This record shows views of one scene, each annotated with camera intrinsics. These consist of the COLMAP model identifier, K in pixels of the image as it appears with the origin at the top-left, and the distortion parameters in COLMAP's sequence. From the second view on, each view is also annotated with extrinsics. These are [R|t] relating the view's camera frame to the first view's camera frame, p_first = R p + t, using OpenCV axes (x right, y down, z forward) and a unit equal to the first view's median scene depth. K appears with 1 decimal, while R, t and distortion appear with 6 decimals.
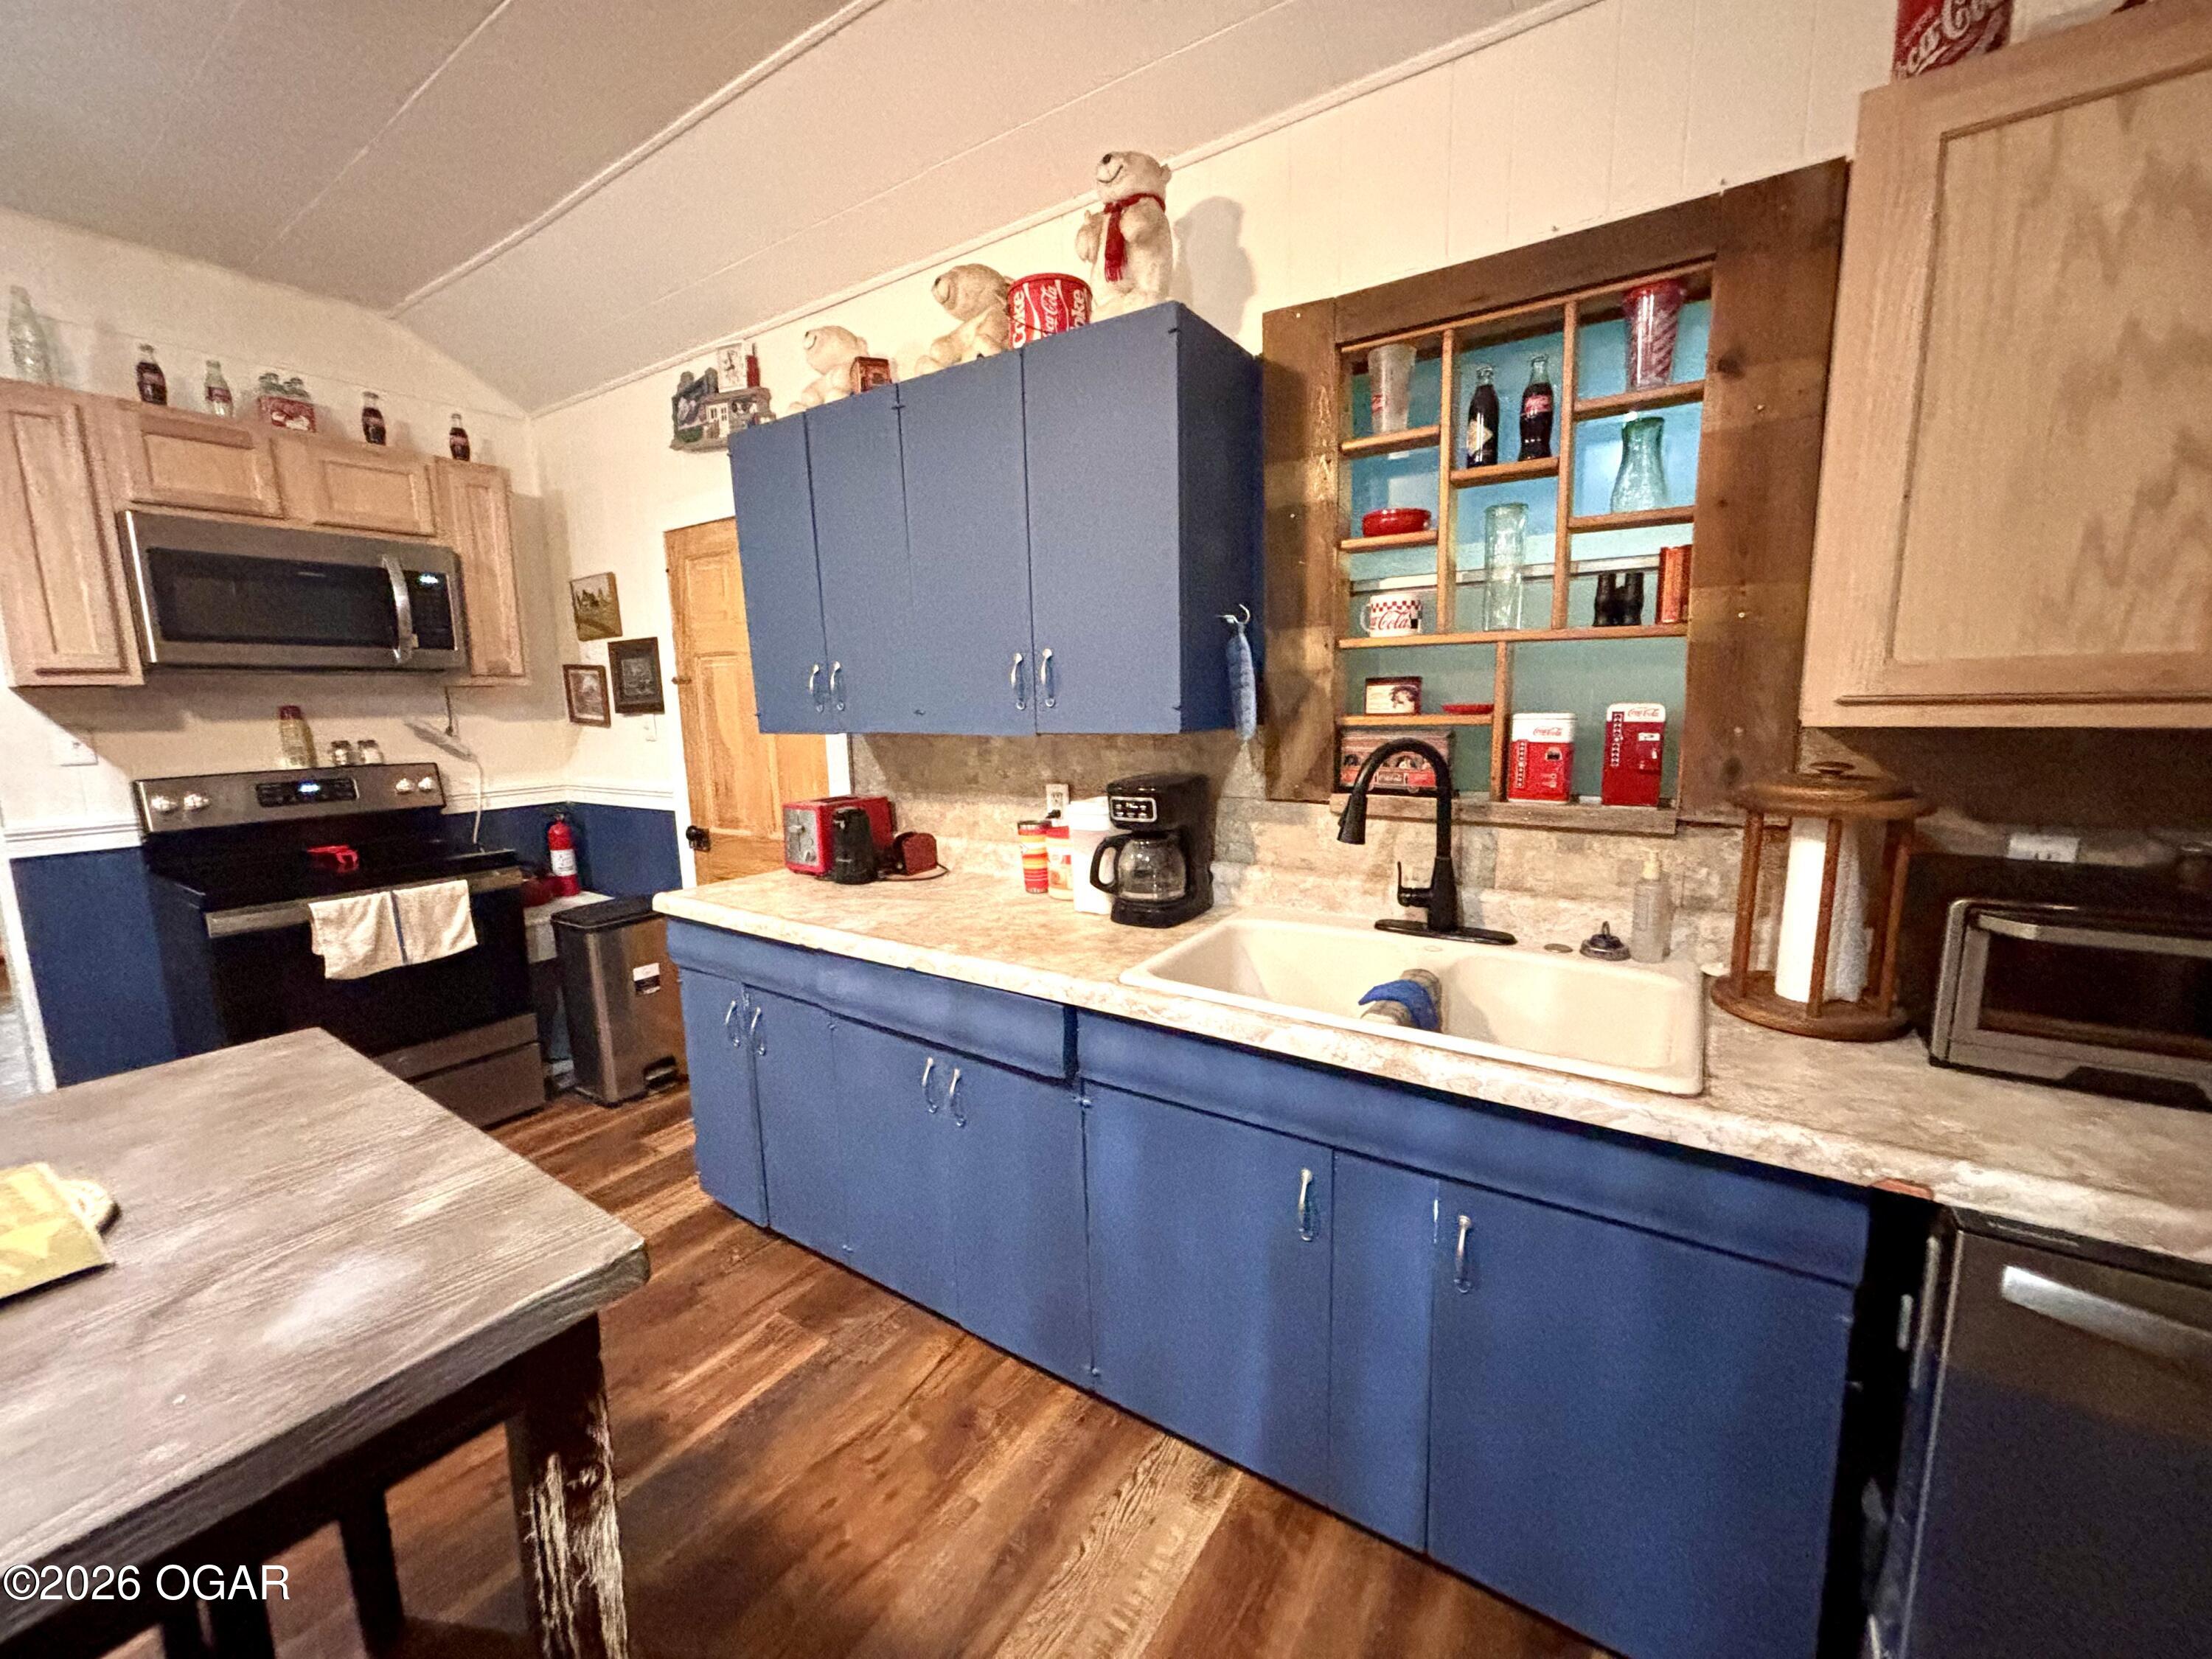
lens RADIAL K [[882.3, 0, 1100.1], [0, 882.3, 831.8], [0, 0, 1]] dist [-0.003237, -0.000038]
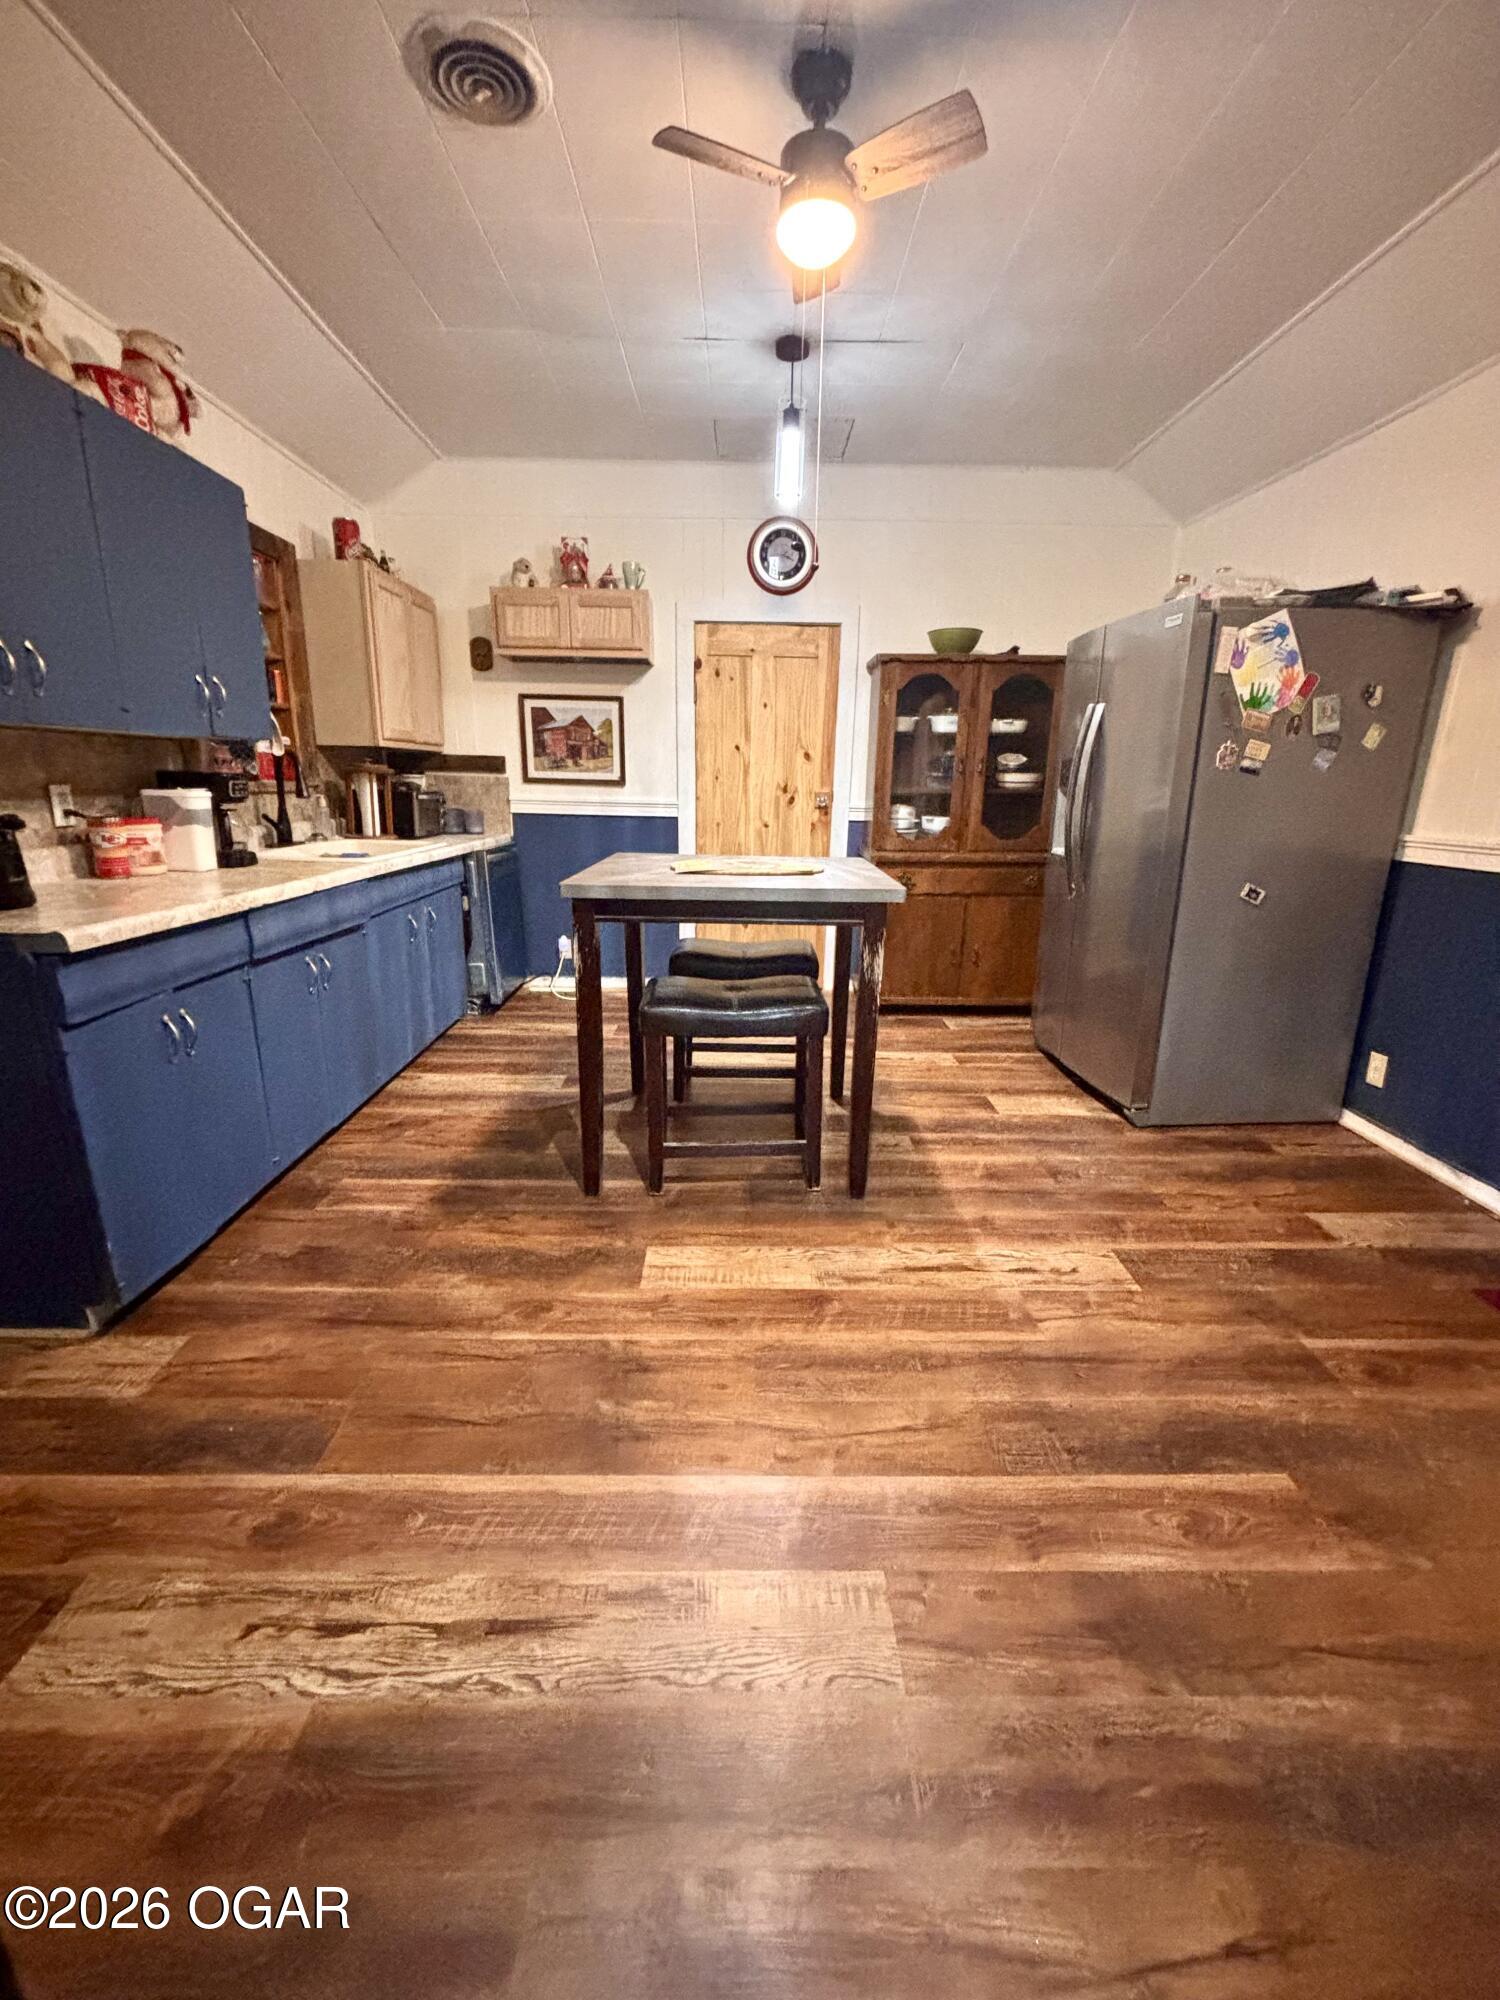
lens RADIAL K [[797.6, 0, 747.0], [0, 797.6, 1000.0], [0, 0, 1]] dist [0.000771, -0.000779]
pose [[-0.571068, -0.205589, 0.794742, -1.188552], [0.121203, 0.936405, 0.329327, -0.023063], [-0.811906, 0.284393, -0.509833, 0.760259]]
